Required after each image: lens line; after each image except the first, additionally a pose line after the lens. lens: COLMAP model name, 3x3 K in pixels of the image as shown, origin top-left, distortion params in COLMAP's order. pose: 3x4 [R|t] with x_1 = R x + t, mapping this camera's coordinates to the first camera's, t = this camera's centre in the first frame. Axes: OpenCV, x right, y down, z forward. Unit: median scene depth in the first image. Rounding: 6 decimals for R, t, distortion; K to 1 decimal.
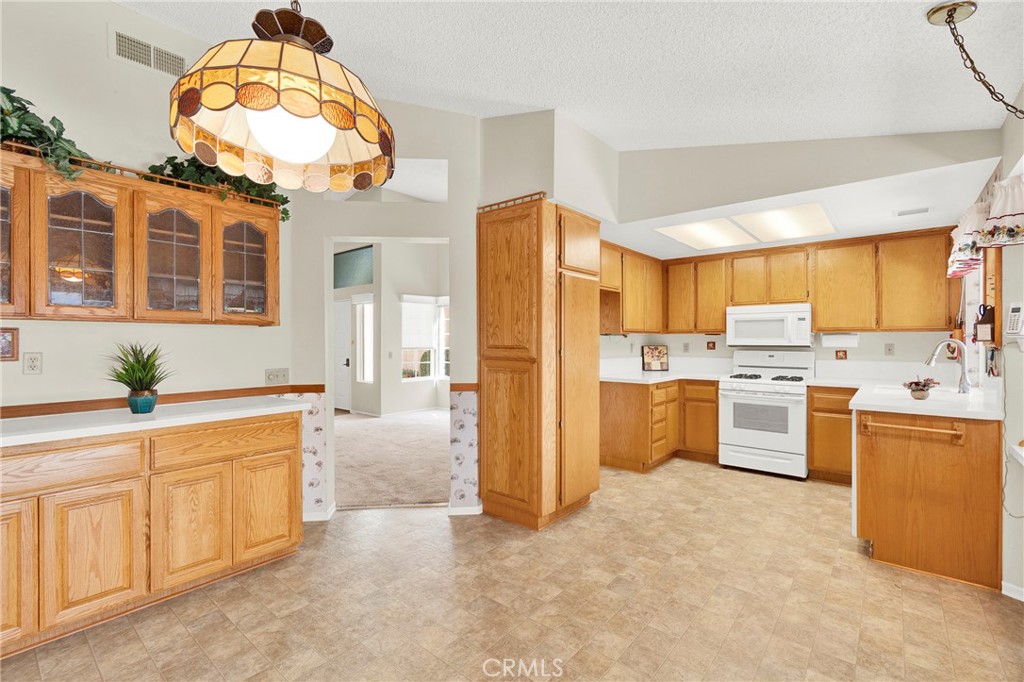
lens RADIAL K [[453.5, 0, 512.0], [0, 453.5, 341.0], [0, 0, 1]] dist [0.000428, -0.000947]
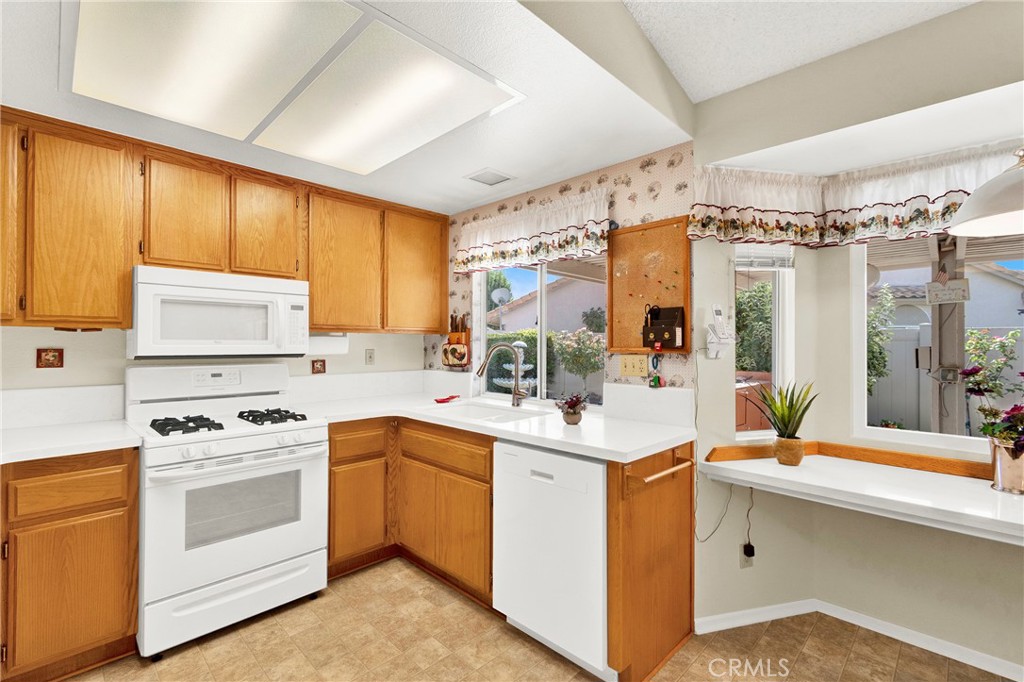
lens RADIAL K [[453.5, 0, 512.0], [0, 453.5, 341.0], [0, 0, 1]] dist [0.000428, -0.000947]
pose [[0.080987, 0.006406, 0.996695, 0.099307], [-0.001148, 0.999979, -0.006334, -0.003240], [-0.996715, -0.000631, 0.080992, 0.738380]]
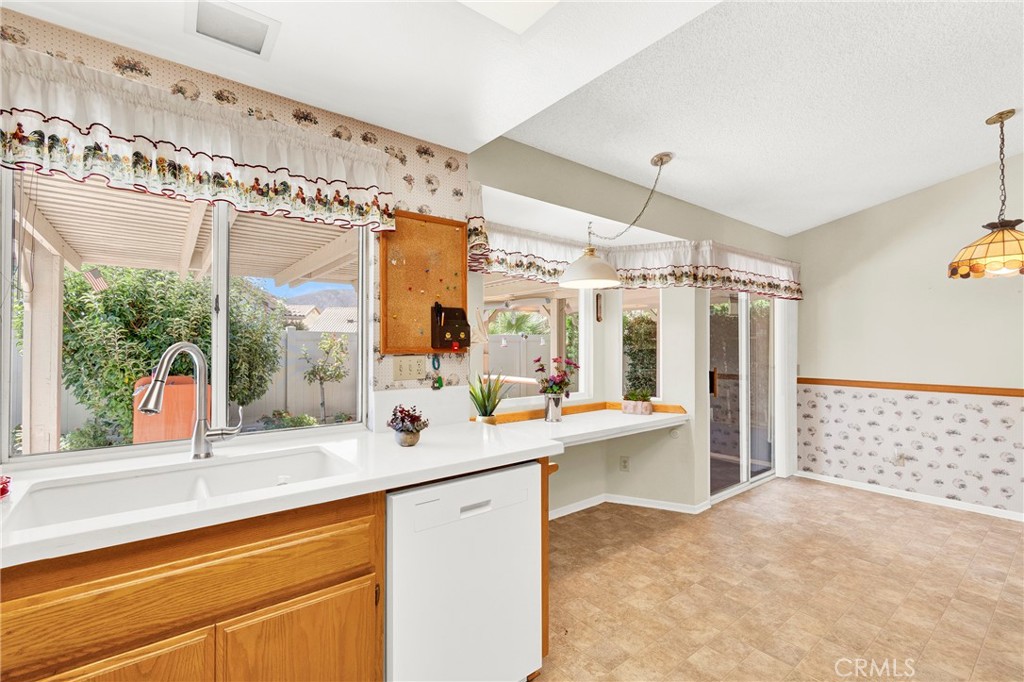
lens RADIAL K [[453.5, 0, 512.0], [0, 453.5, 341.0], [0, 0, 1]] dist [0.000428, -0.000947]
pose [[-0.979000, 0.001274, 0.203856, 0.459765], [0.000216, 0.999986, -0.005214, -0.003672], [-0.203860, -0.005060, -0.978987, 1.105113]]
